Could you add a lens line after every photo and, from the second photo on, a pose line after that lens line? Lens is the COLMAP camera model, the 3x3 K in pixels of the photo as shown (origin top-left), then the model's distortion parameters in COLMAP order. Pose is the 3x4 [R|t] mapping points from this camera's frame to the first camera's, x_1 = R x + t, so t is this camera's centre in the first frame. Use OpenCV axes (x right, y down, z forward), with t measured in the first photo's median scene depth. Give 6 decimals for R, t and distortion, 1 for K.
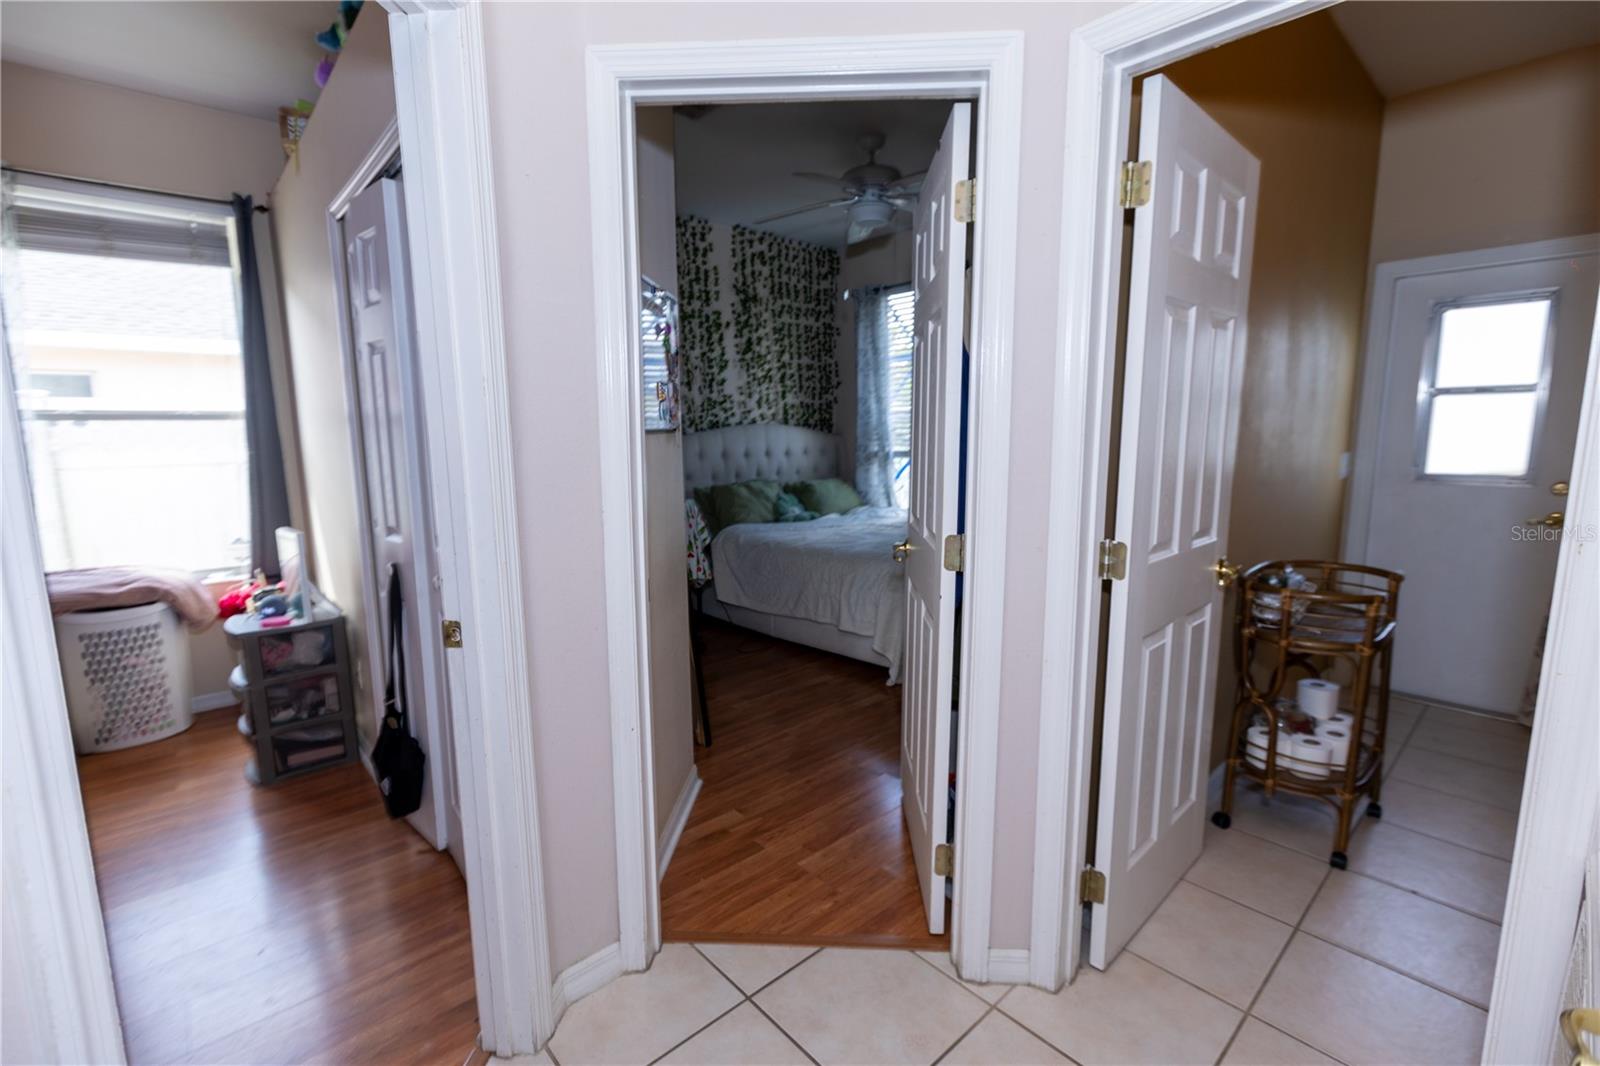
lens RADIAL K [[713.5, 0, 804.5], [0, 713.5, 533.7], [0, 0, 1]] dist [-0.001467, 0.000125]
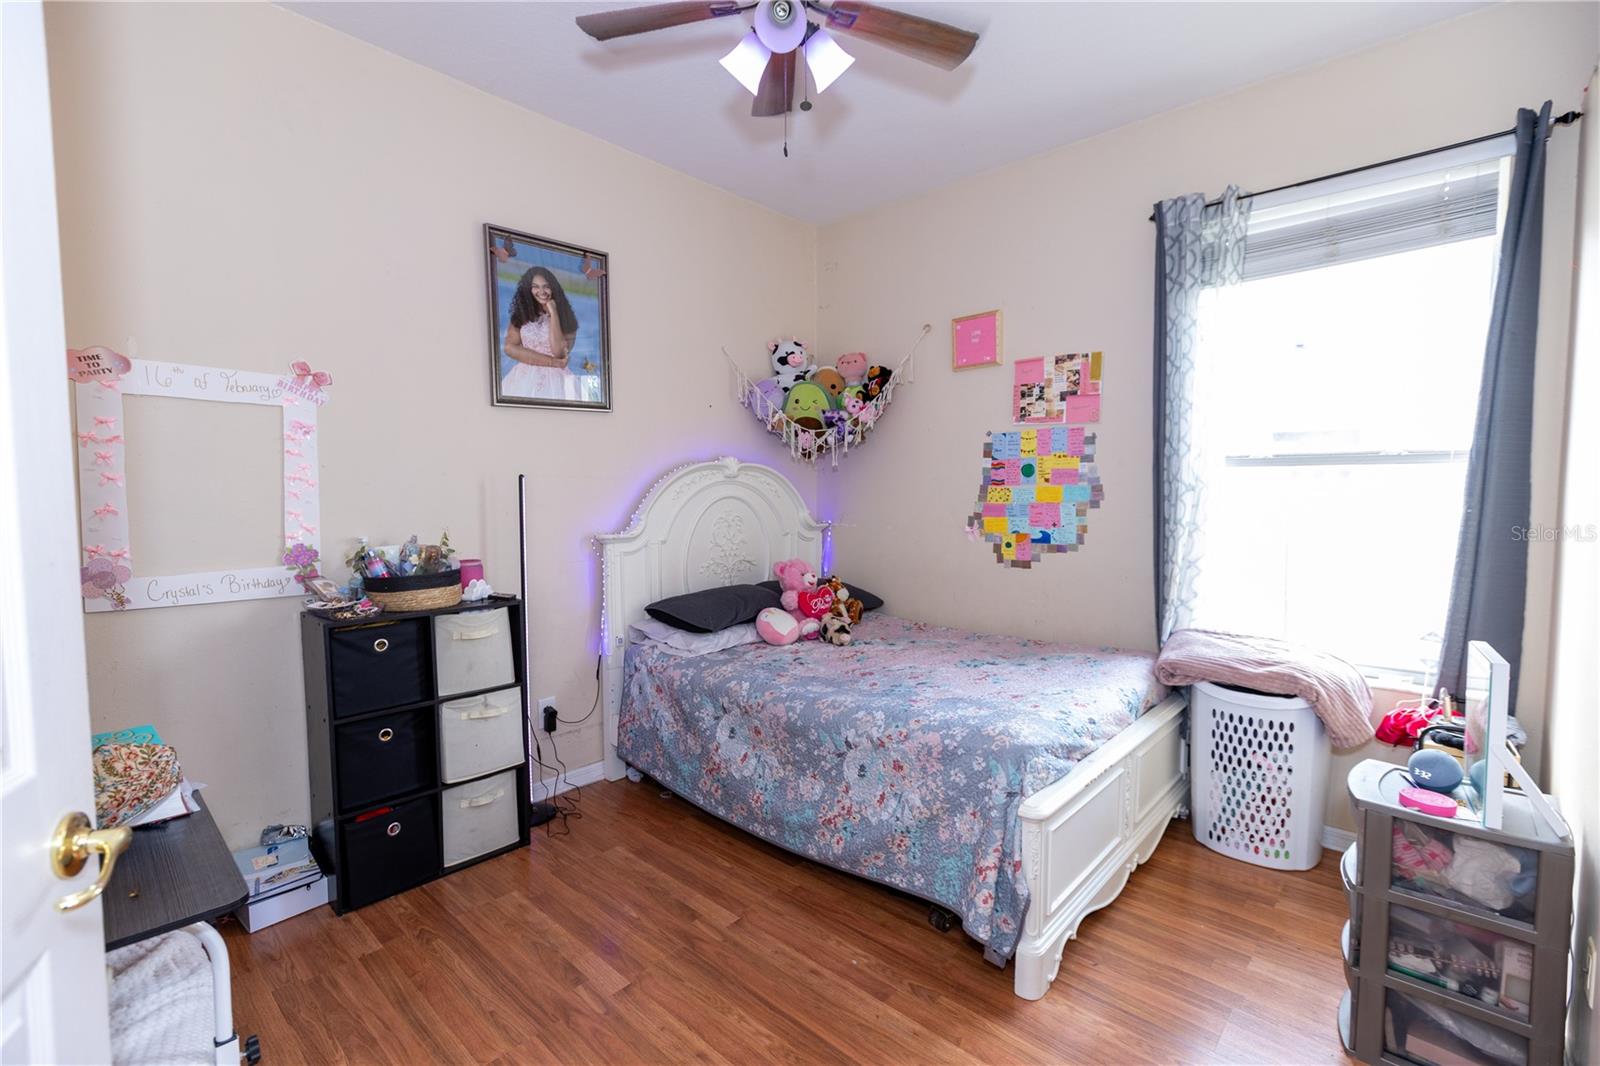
lens RADIAL K [[713.5, 0, 799.0], [0, 713.5, 533.1], [0, 0, 1]] dist [-0.001467, 0.000125]
pose [[0.093792, 0.070775, -0.993073, -0.224188], [-0.136951, 0.988905, 0.057543, -0.052312], [0.986127, 0.130606, 0.102444, 0.396135]]
